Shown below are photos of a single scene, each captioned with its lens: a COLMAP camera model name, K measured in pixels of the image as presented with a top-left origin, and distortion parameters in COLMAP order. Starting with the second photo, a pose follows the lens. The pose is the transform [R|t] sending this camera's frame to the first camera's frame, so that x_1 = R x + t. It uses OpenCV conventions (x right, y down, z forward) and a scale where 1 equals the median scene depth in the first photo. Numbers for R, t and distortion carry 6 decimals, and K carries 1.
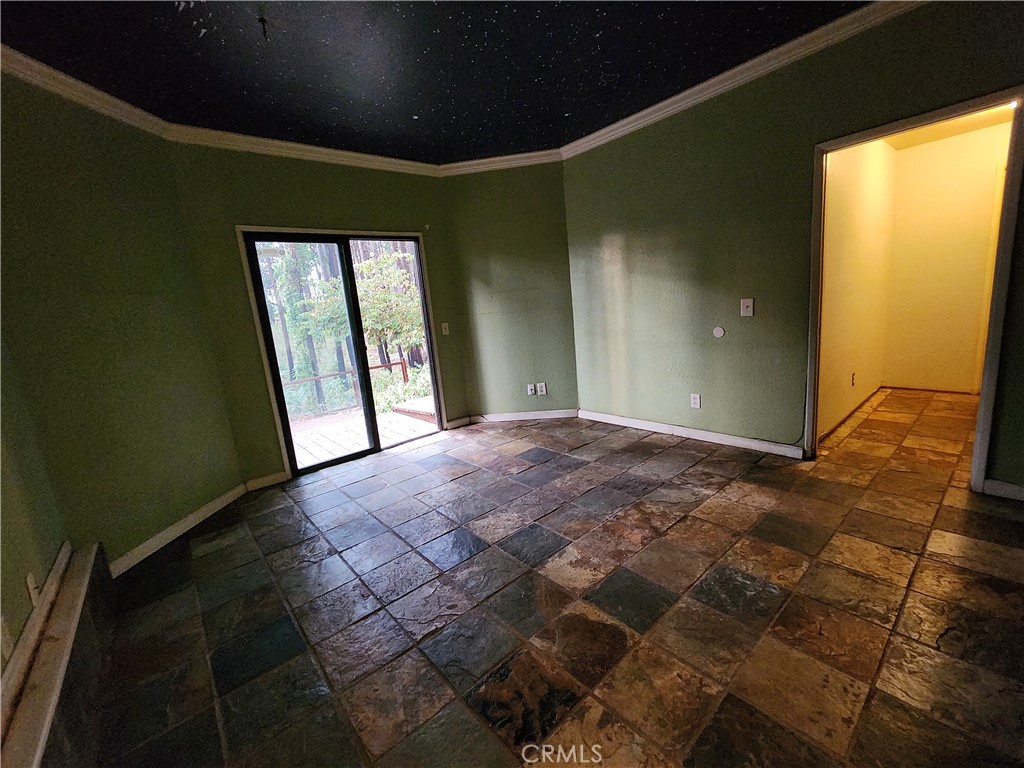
lens RADIAL K [[420.3, 0, 510.8], [0, 420.3, 383.3], [0, 0, 1]] dist [0.000328, 0.001012]
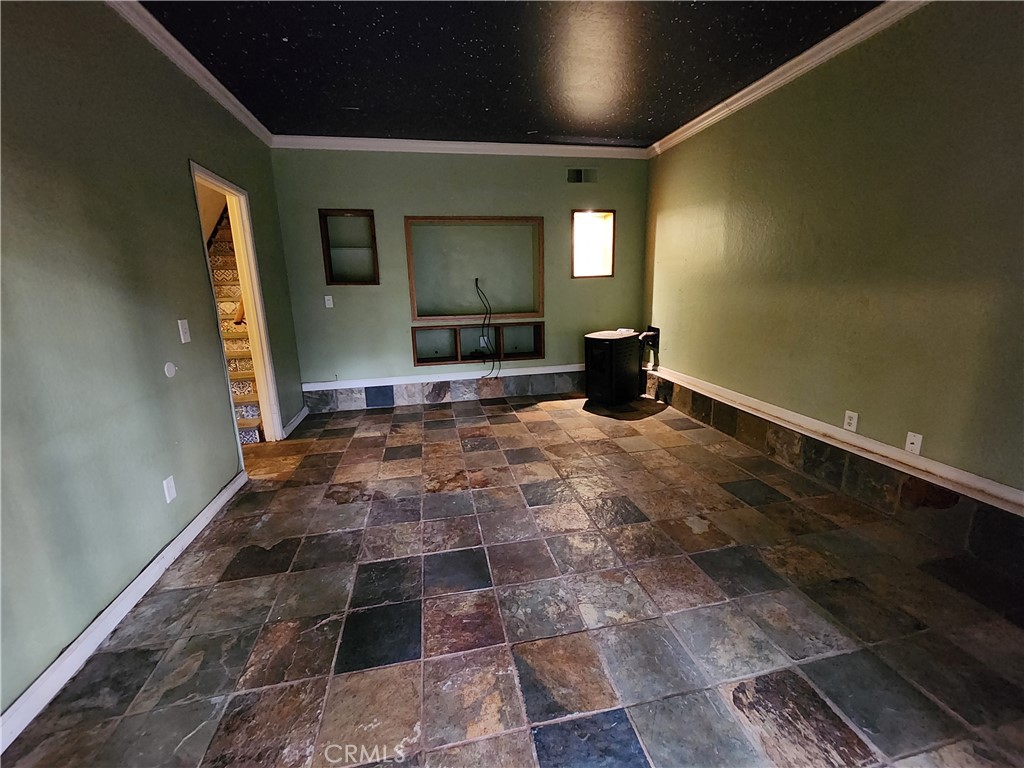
lens RADIAL K [[420.3, 0, 513.0], [0, 420.3, 381.9], [0, 0, 1]] dist [0.000328, 0.001012]
pose [[-0.872496, 0.006997, 0.488571, -0.414944], [0.195328, 0.921524, 0.335621, -0.298395], [-0.447882, 0.388259, -0.805392, 1.754639]]
